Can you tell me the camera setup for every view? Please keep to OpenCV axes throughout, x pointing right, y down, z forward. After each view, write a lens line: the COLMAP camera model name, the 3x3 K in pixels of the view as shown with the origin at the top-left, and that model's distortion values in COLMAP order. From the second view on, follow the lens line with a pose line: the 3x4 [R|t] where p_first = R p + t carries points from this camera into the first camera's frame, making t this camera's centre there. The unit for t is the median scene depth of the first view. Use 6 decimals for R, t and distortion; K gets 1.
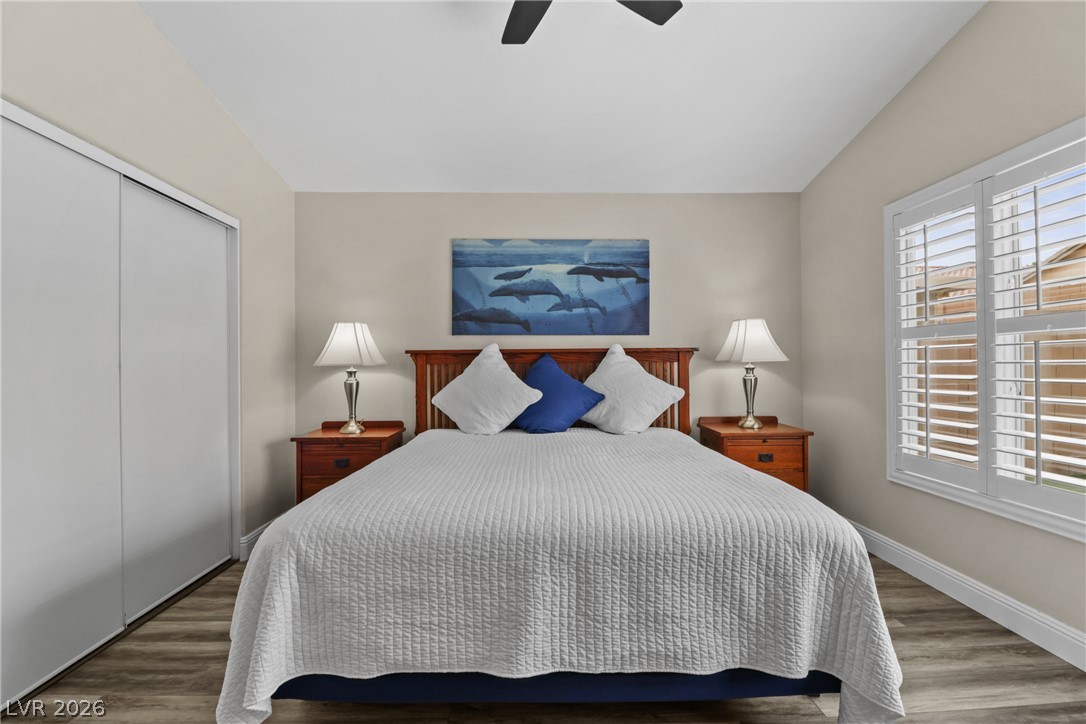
lens RADIAL K [[504.3, 0, 543.0], [0, 504.3, 362.0], [0, 0, 1]] dist [0.001307, -0.013233]
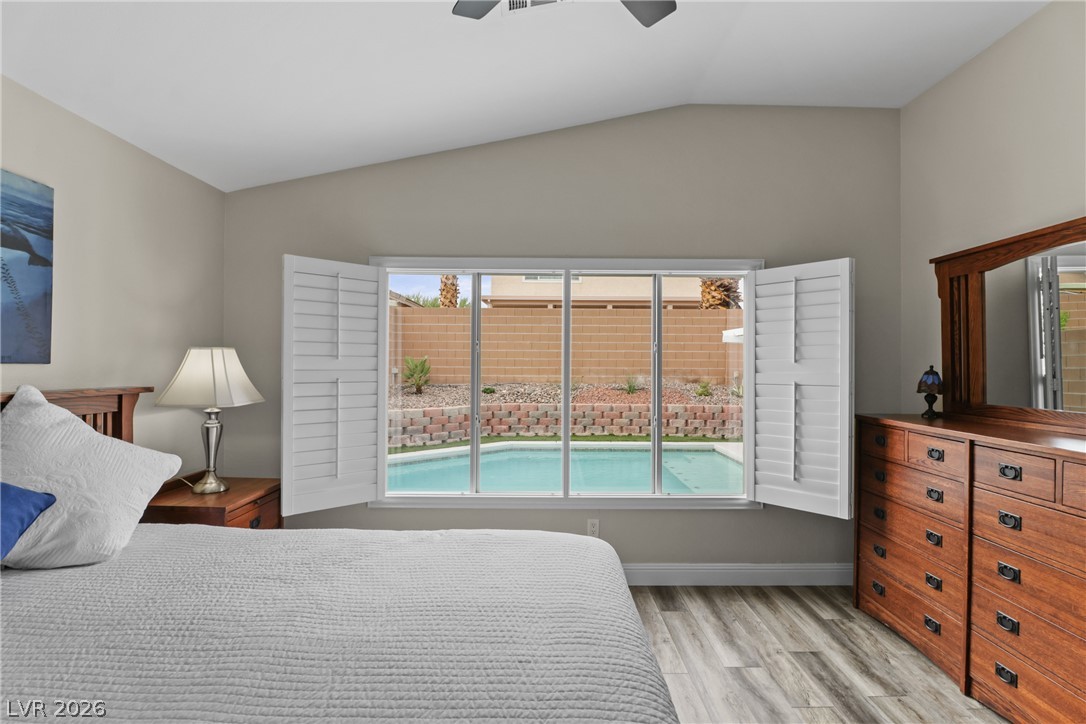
lens RADIAL K [[510.2, 0, 544.5], [0, 510.2, 365.5], [0, 0, 1]] dist [0.001149, -0.014601]
pose [[0.023492, 0.007225, 0.999698, -0.324504], [-0.013108, 0.999890, -0.006918, -0.056409], [-0.999638, -0.012942, 0.023584, 0.469942]]
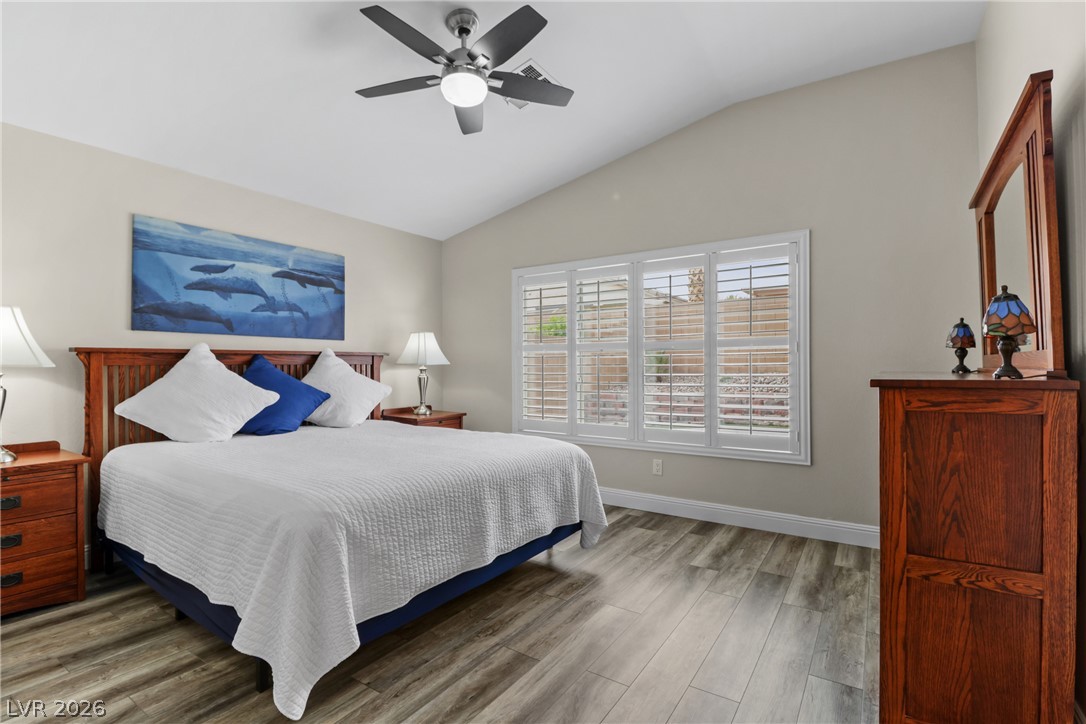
lens RADIAL K [[504.3, 0, 543.0], [0, 504.3, 362.0], [0, 0, 1]] dist [0.001307, -0.013233]
pose [[0.578907, 0.009632, 0.815337, -0.466096], [-0.005309, 0.999954, -0.008044, 0.001762], [-0.815376, 0.000328, 0.578931, -0.020867]]
